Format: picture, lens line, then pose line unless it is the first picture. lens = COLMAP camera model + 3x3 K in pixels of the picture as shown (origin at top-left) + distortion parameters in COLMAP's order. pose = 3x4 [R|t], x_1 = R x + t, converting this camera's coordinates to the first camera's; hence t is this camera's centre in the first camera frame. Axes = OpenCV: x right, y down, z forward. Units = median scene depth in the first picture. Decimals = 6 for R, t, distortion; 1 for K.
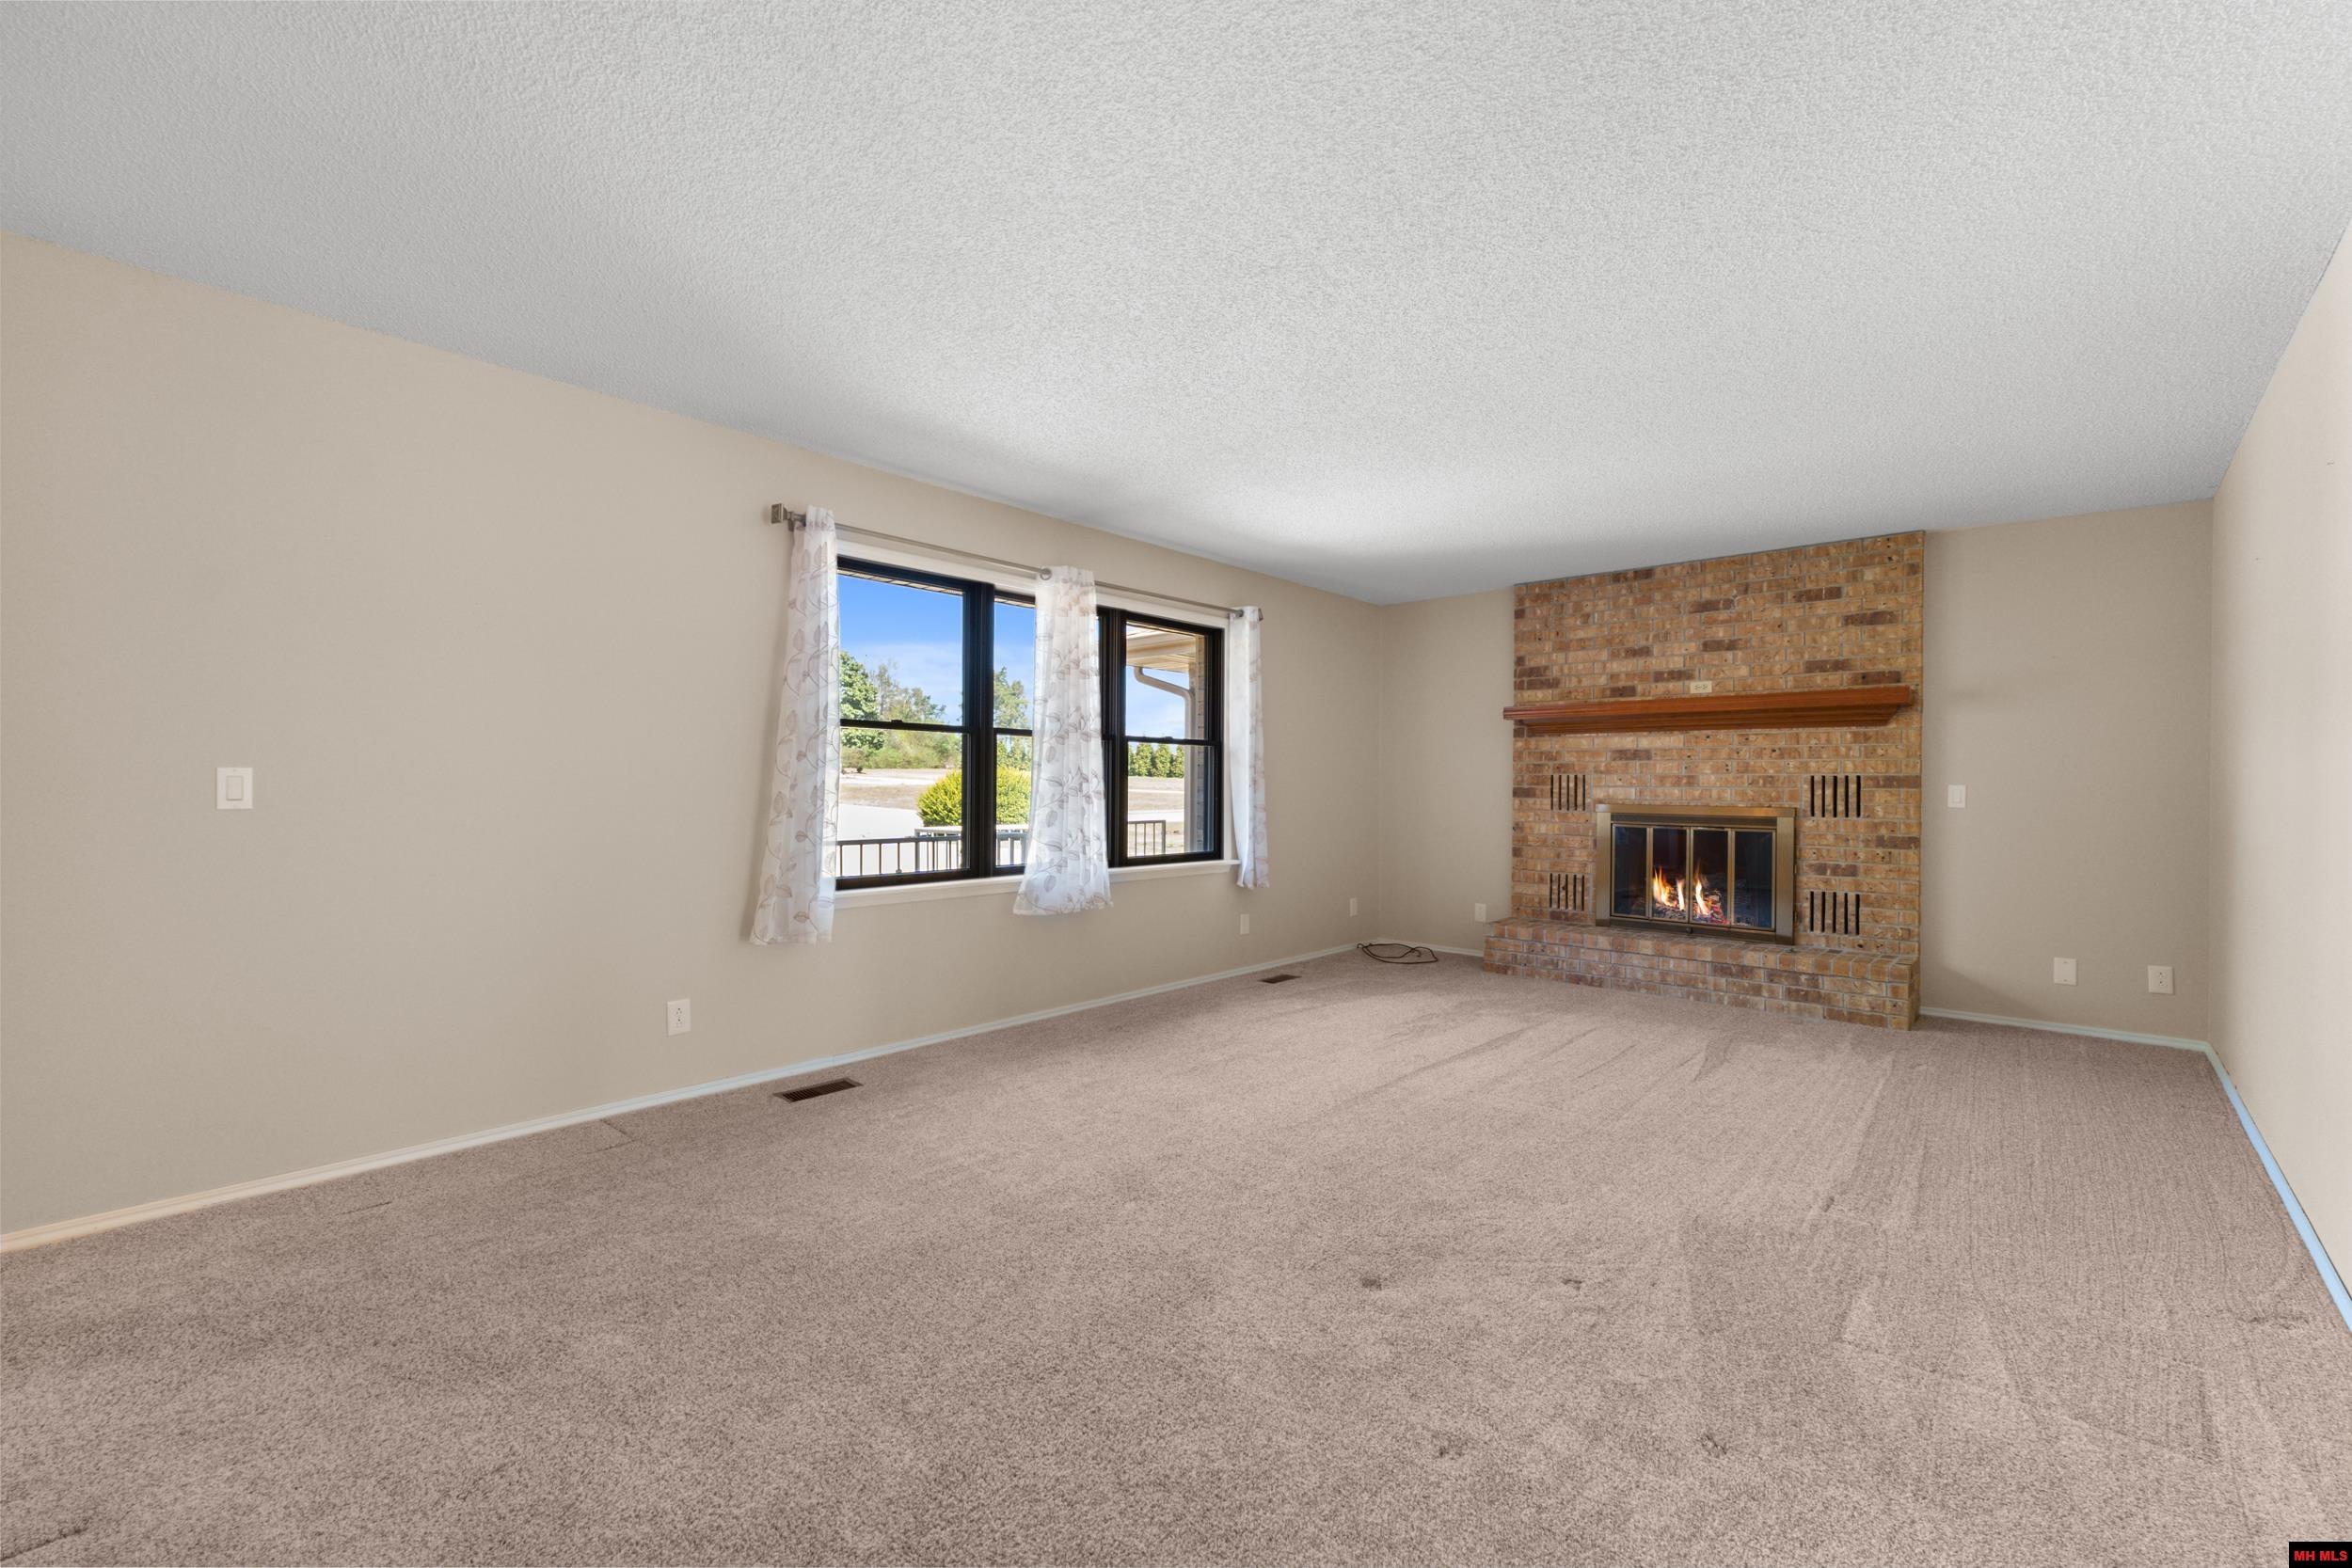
lens RADIAL K [[988.4, 0, 1195.3], [0, 988.4, 788.6], [0, 0, 1]] dist [0.005366, -0.000526]
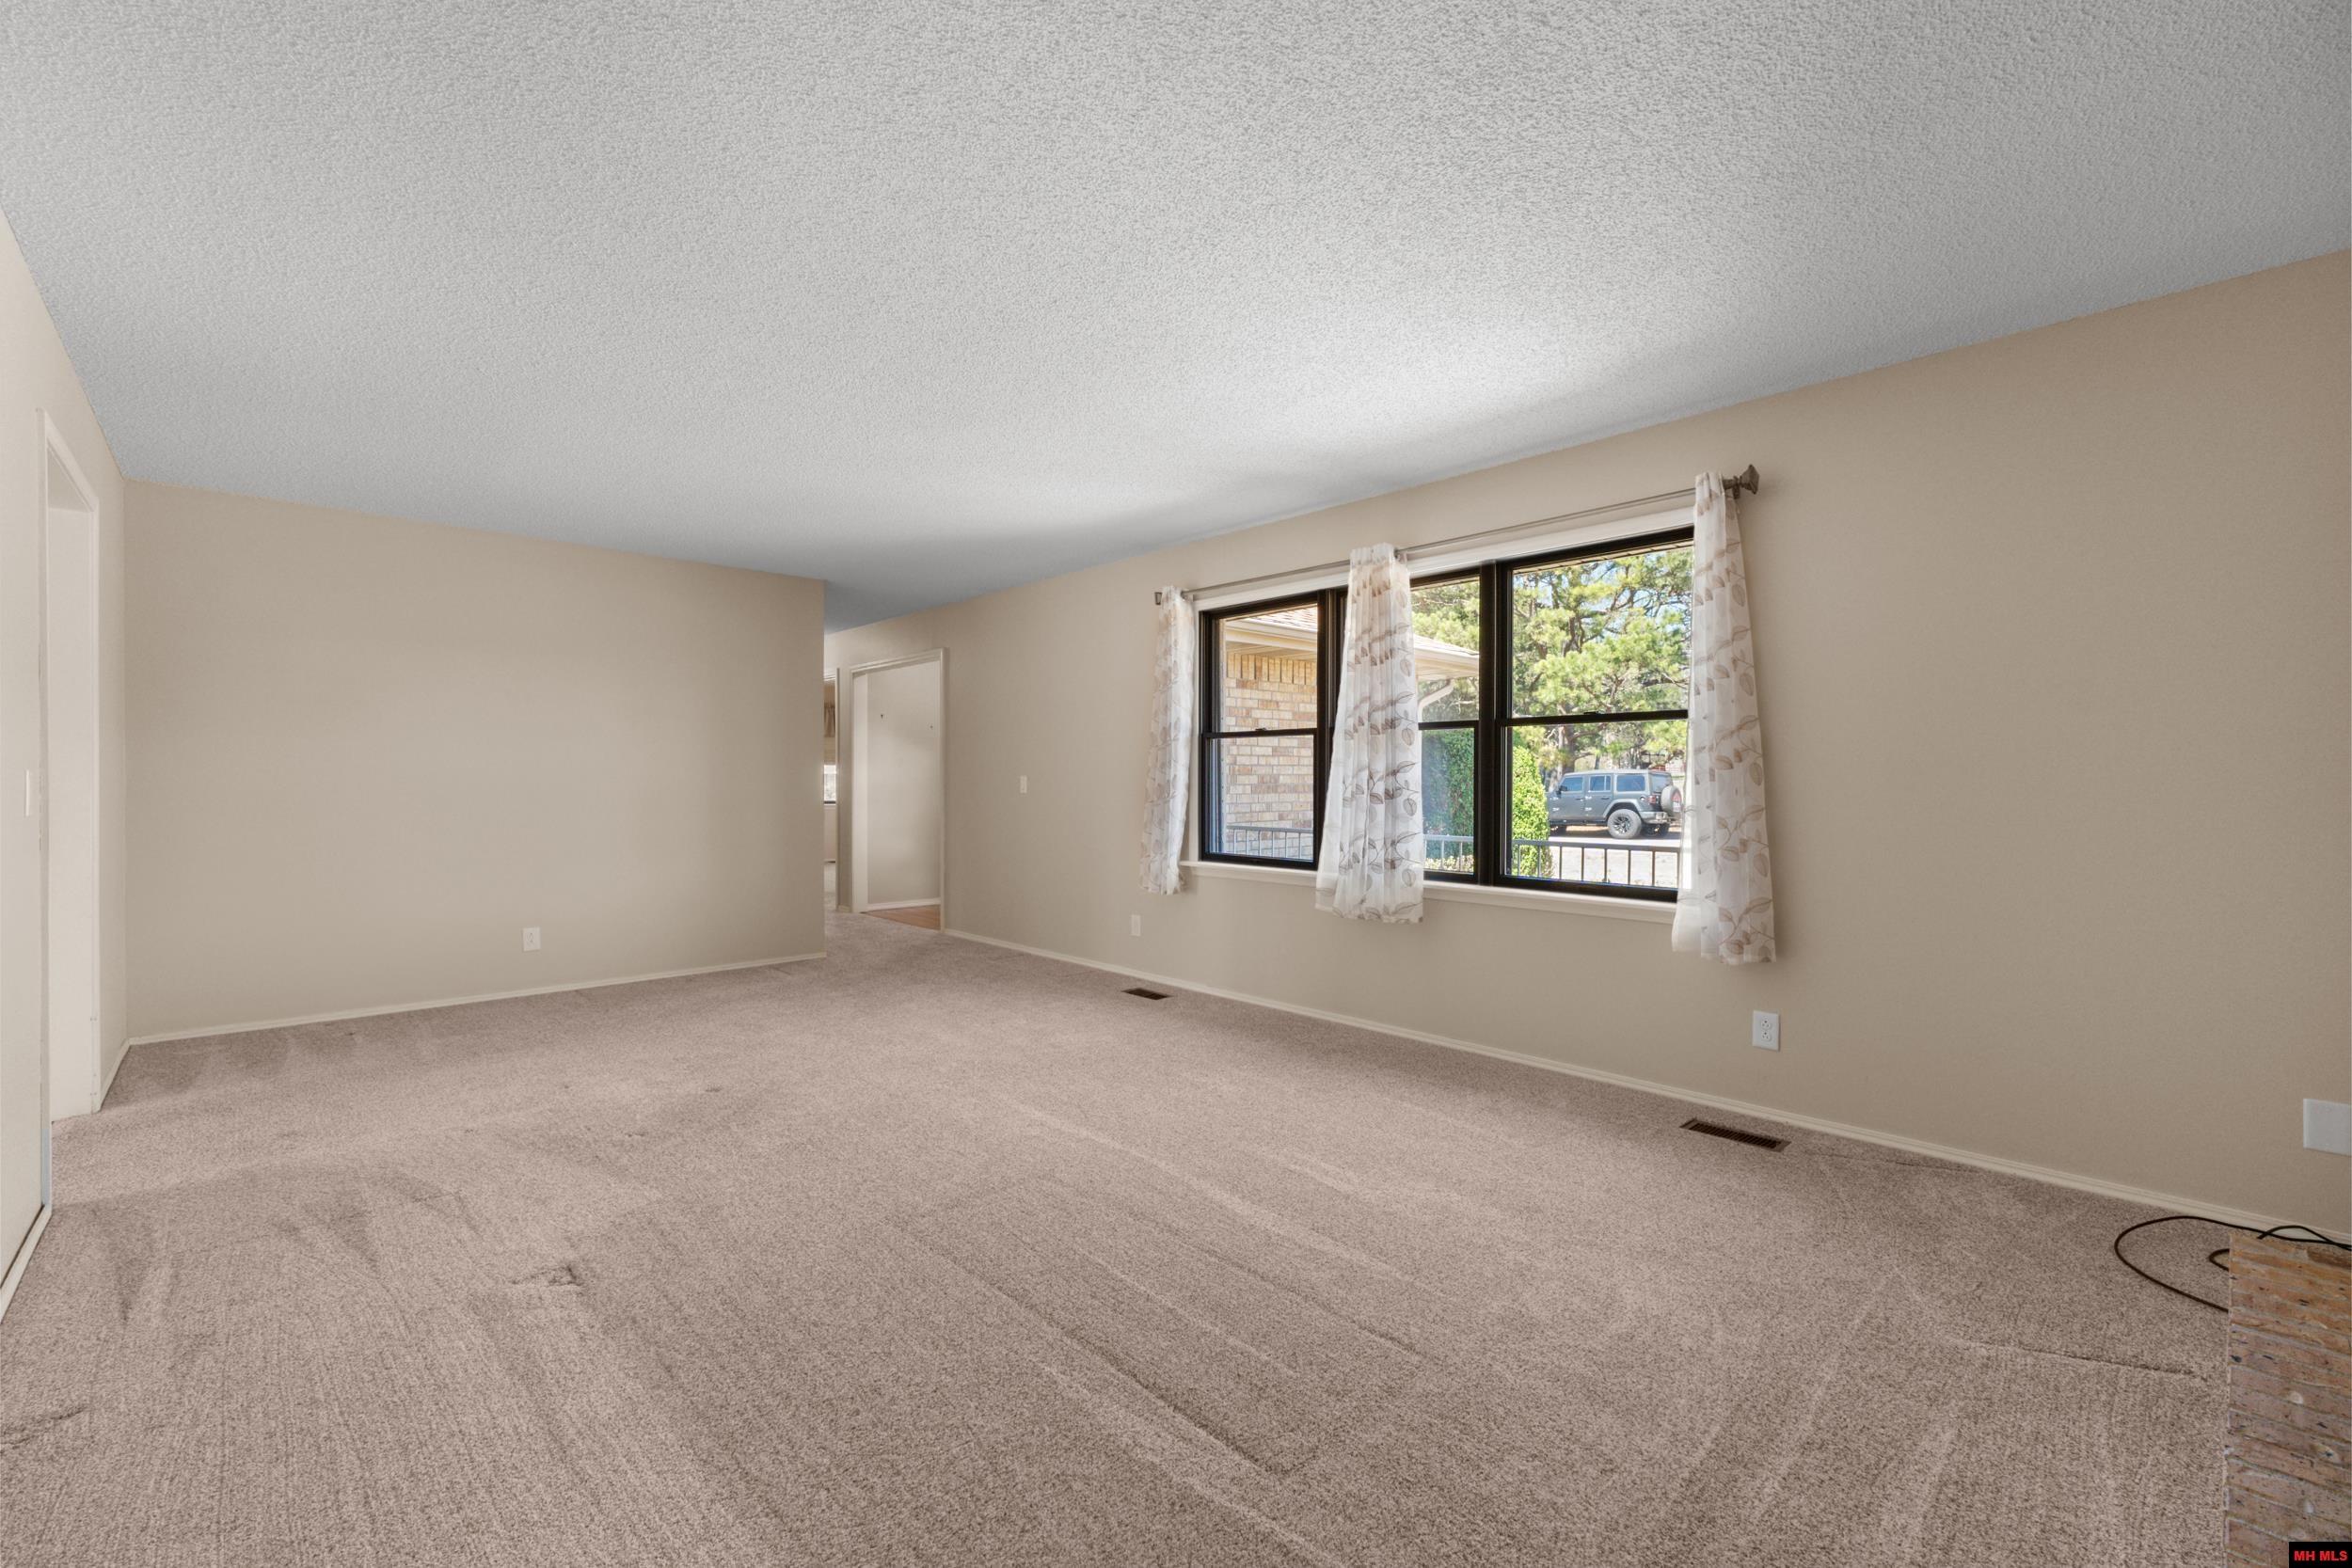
lens RADIAL K [[988.4, 0, 1183.1], [0, 988.4, 793.9], [0, 0, 1]] dist [0.005366, -0.000526]
pose [[-0.094986, 0.007822, -0.995448, 0.683144], [-0.005667, 0.999949, 0.008398, 0.000177], [0.995463, 0.006439, -0.094936, 0.771739]]
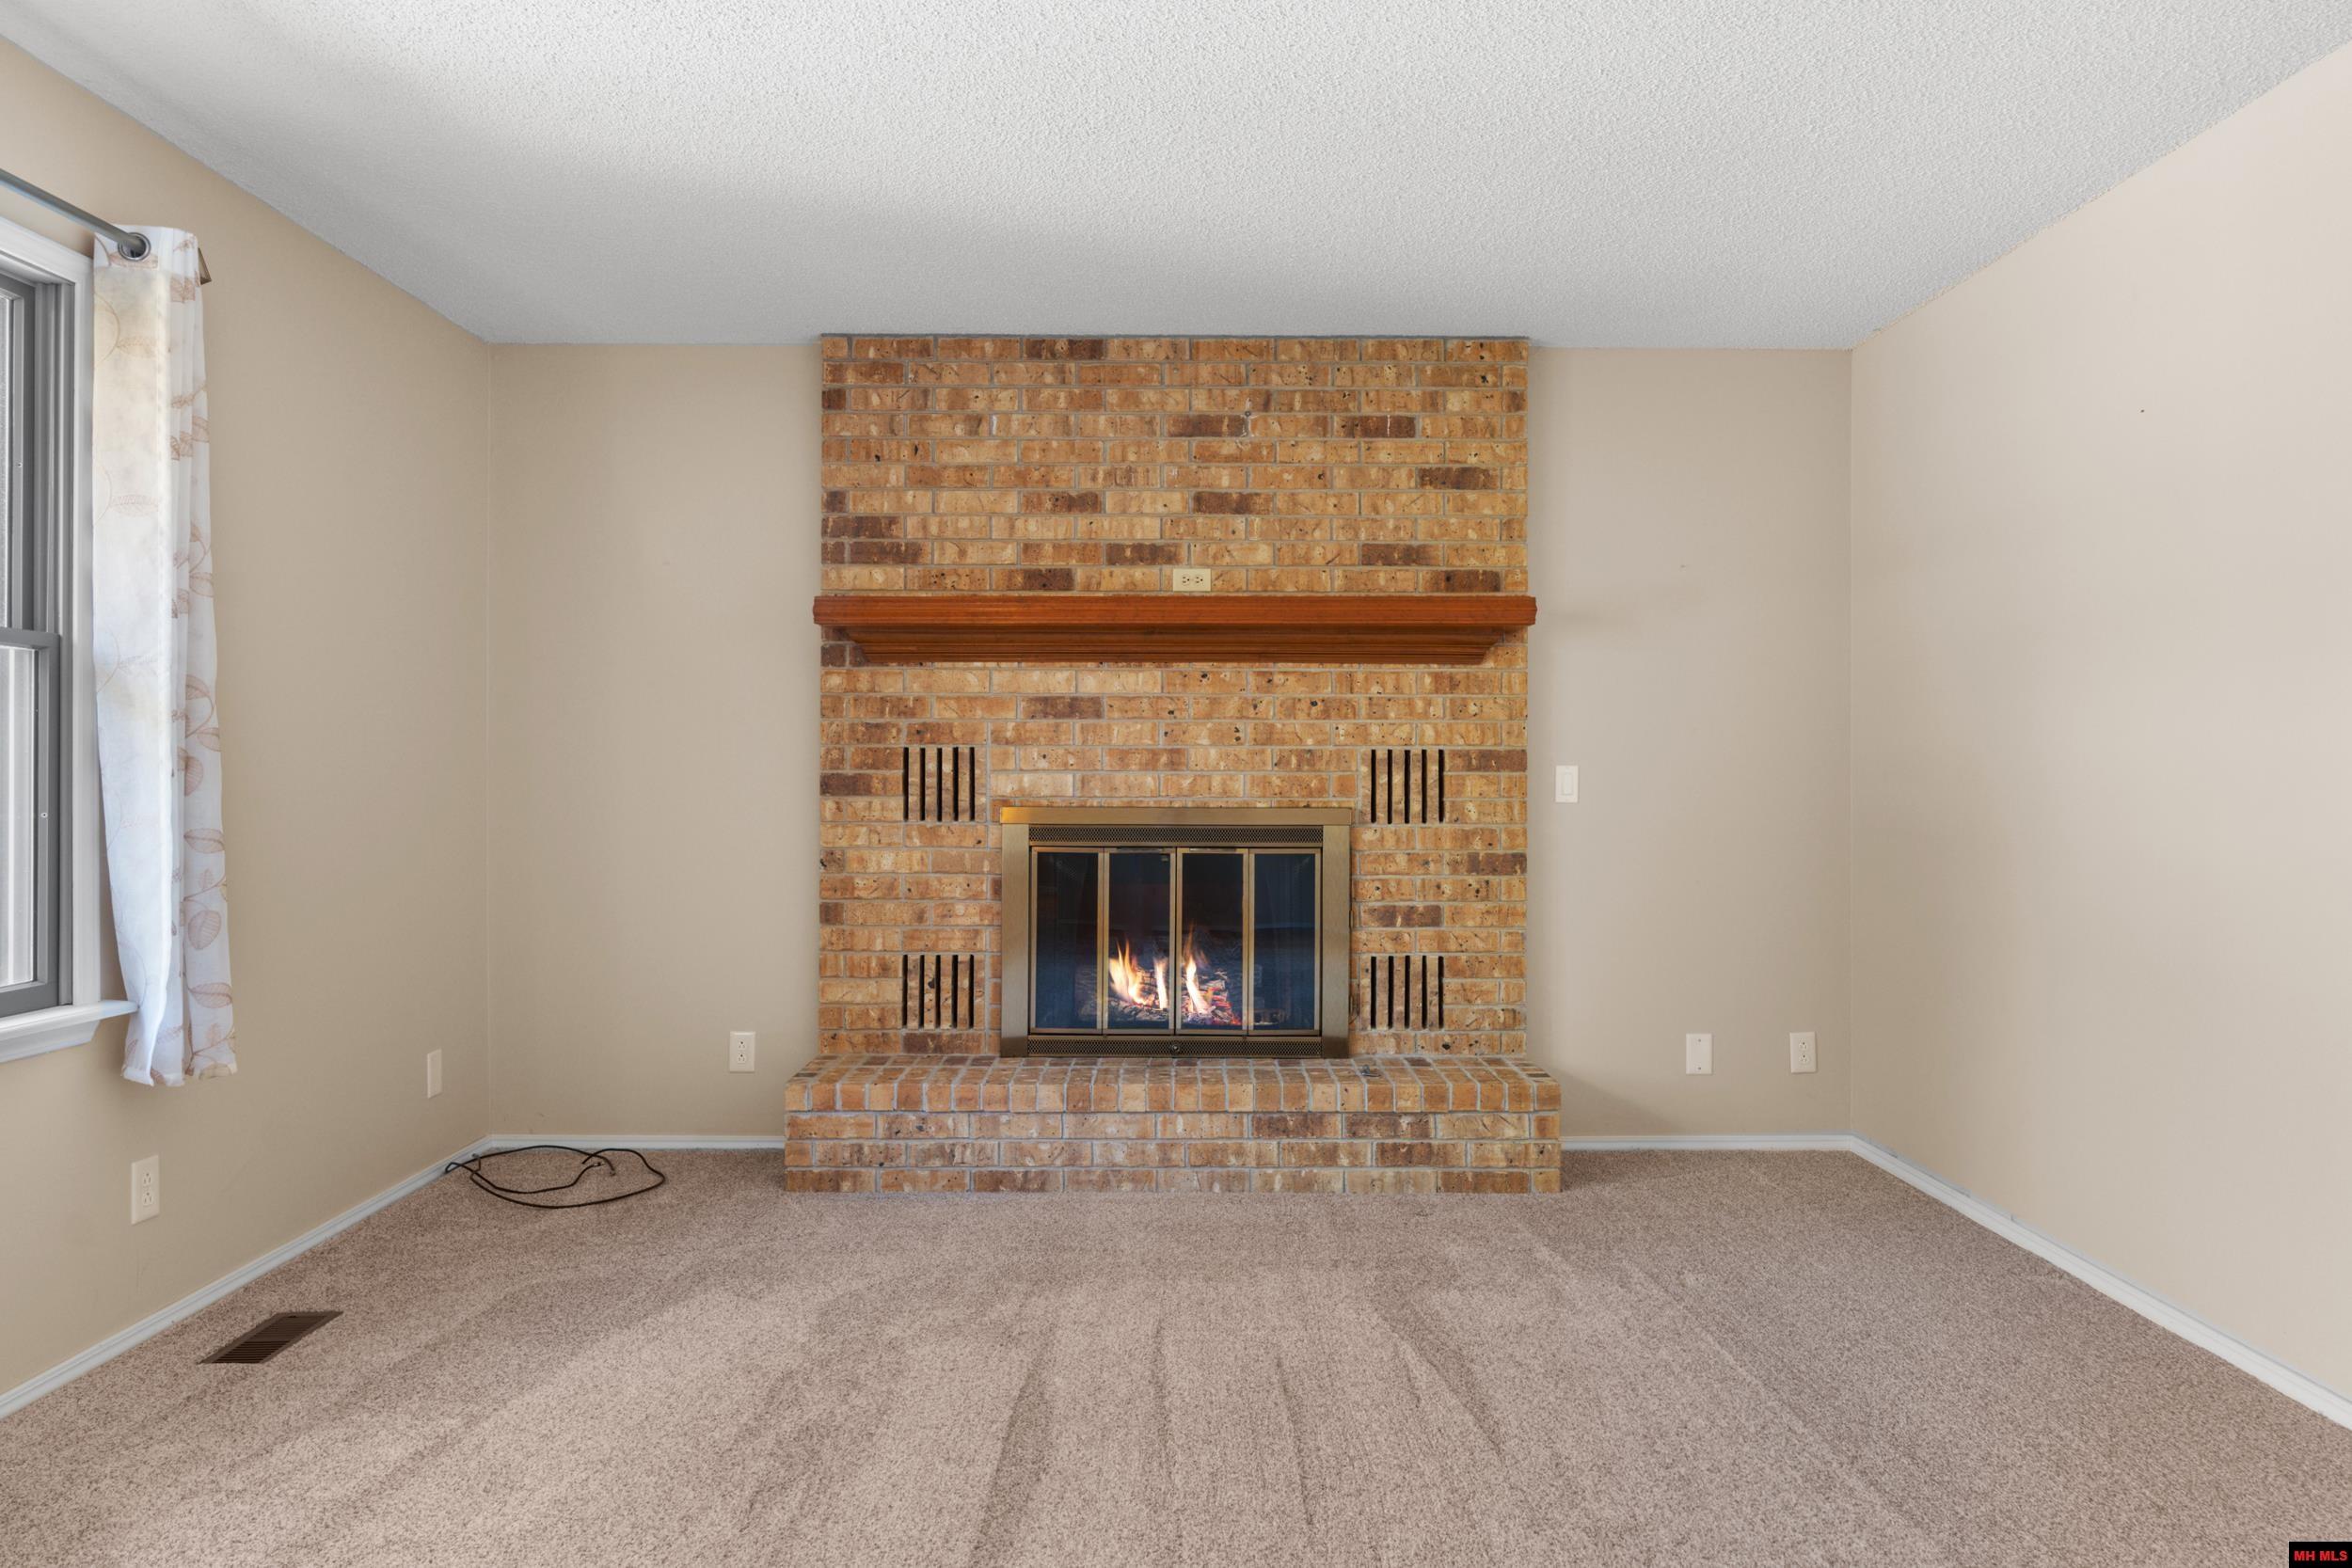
lens RADIAL K [[1547.9, 0, 1185.2], [0, 1547.9, 766.3], [0, 0, 1]] dist [-0.003856, -0.001871]
pose [[0.750863, -0.003176, 0.660450, -0.031794], [0.006584, 0.999975, -0.002677, -0.001878], [-0.660425, 0.006358, 0.750865, 0.401037]]
